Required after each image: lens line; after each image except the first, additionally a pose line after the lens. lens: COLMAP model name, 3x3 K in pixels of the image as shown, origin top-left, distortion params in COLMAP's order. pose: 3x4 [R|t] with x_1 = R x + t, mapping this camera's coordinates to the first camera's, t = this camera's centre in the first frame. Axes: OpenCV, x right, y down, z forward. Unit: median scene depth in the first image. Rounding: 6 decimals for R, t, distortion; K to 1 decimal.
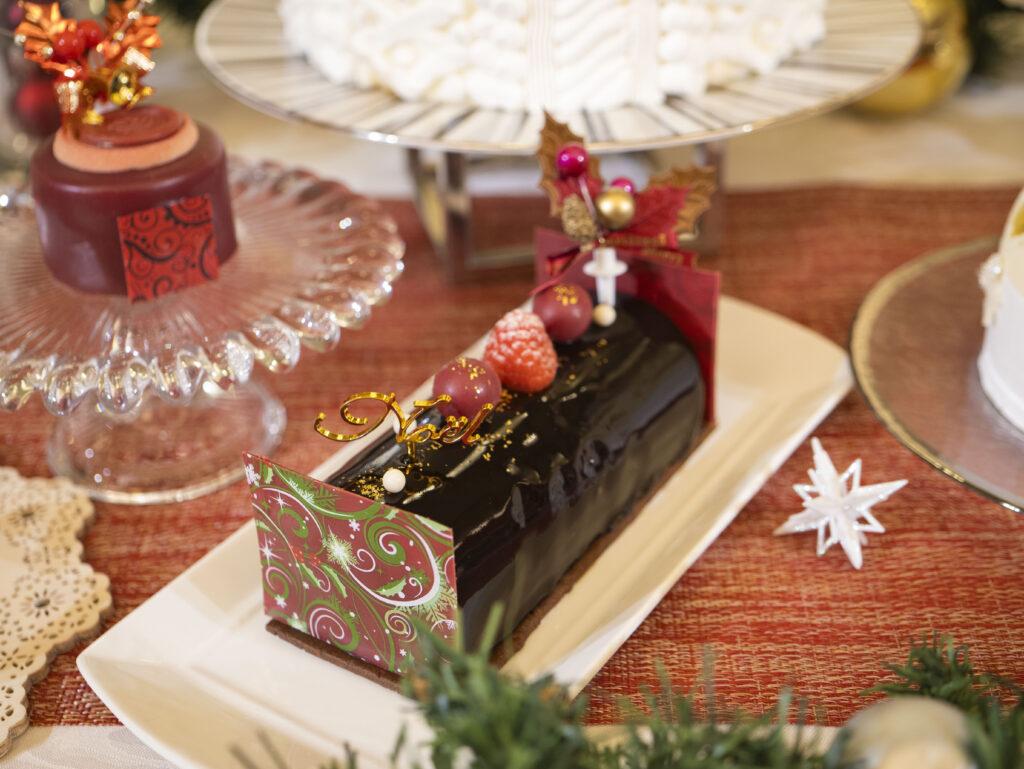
lens RADIAL K [[1513.4, 0, 514.1], [0, 1513.4, 379.6], [0, 0, 1]] dist [0.021591, 0.000000]
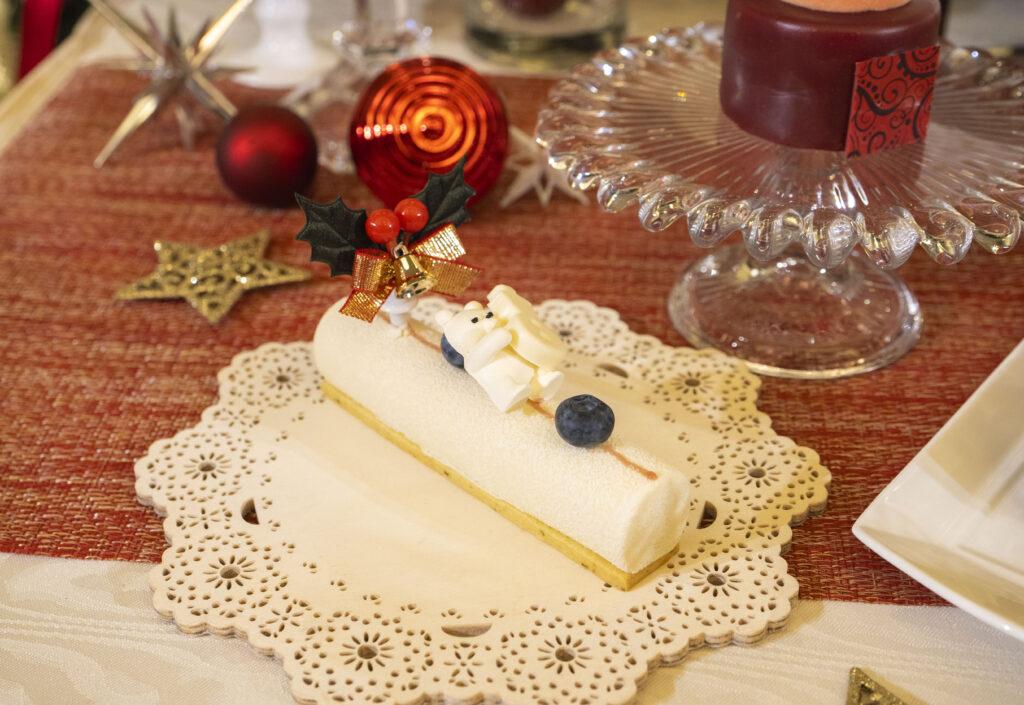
lens RADIAL K [[1534.4, 0, 506.3], [0, 1534.4, 352.3], [0, 0, 1]] dist [0.004377, 0.000000]
pose [[0.997655, 0.061316, -0.030419, -0.422791], [-0.061170, 0.998111, 0.005693, 0.075110], [0.030710, -0.003819, 0.999521, 0.058701]]
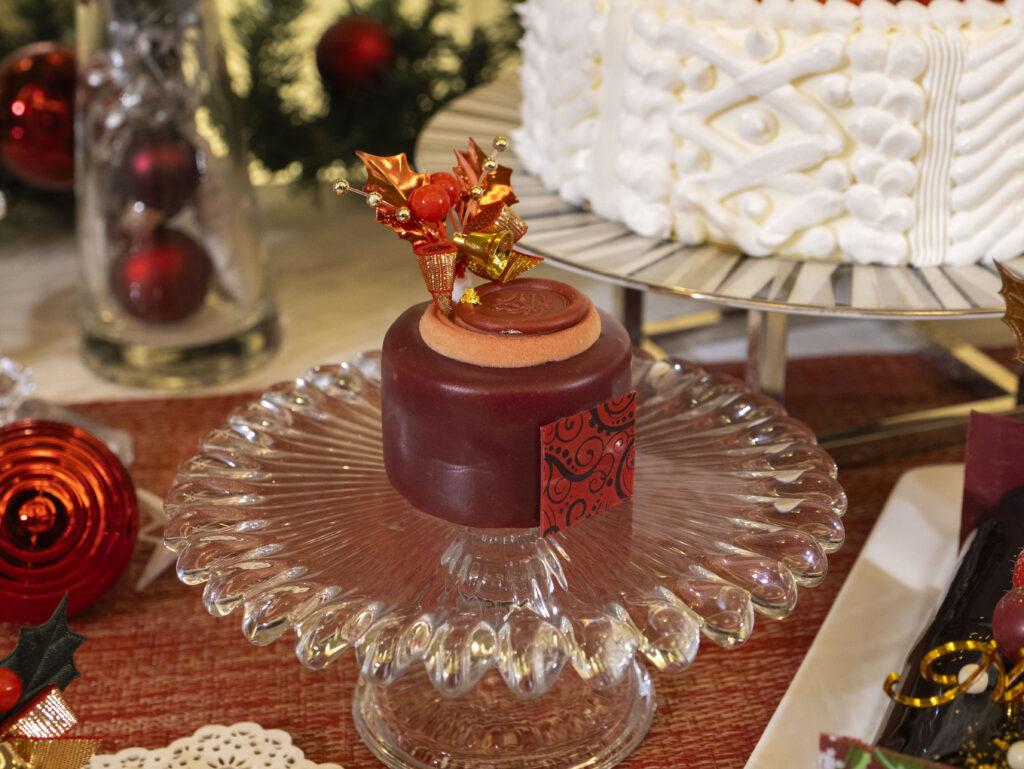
lens RADIAL K [[1686.4, 0, 512.4], [0, 1686.4, 388.8], [0, 0, 1]] dist [0.020634, 0.000000]
pose [[0.988182, -0.041029, 0.147693, -0.389159], [0.053651, 0.995145, -0.082517, -0.054835], [-0.143591, 0.089465, 0.985585, 0.159541]]
